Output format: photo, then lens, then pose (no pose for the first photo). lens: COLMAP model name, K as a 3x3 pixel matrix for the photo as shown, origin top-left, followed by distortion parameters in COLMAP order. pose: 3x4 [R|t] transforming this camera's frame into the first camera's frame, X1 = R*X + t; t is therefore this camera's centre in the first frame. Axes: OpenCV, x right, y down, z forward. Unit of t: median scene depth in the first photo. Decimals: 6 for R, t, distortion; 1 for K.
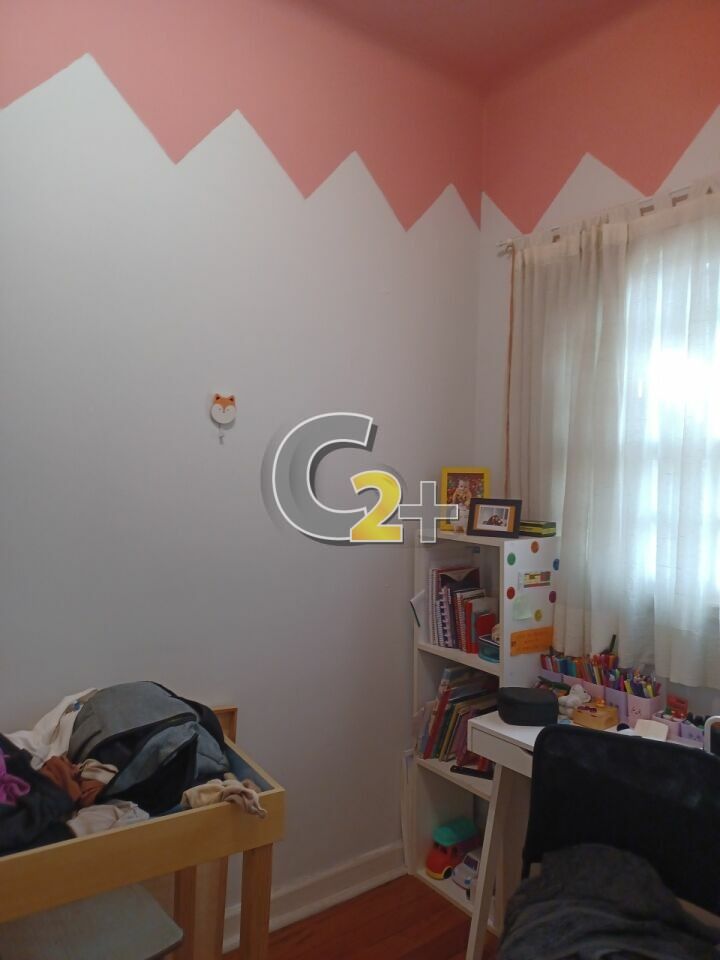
lens RADIAL K [[696.0, 0, 360.0], [0, 696.0, 480.0], [0, 0, 1]] dist [0.010024, -0.001947]
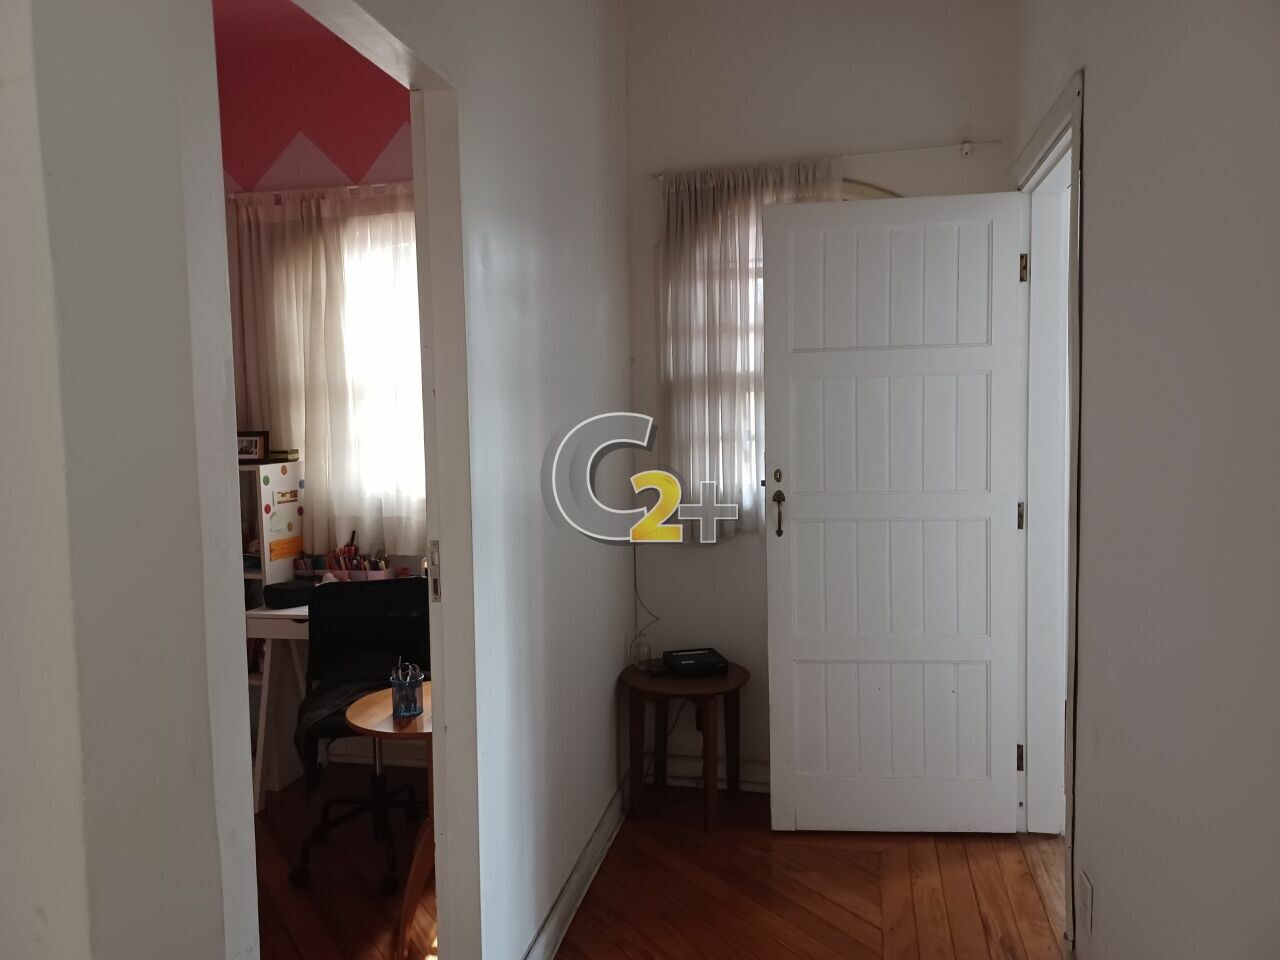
lens RADIAL K [[934.3, 0, 640.0], [0, 934.3, 480.0], [0, 0, 1]] dist [0.094994, 0.000624]
pose [[0.771202, -0.080121, 0.631528, -0.309872], [0.033578, 0.995787, 0.085329, -0.005728], [-0.635704, -0.044601, 0.770643, -0.654863]]
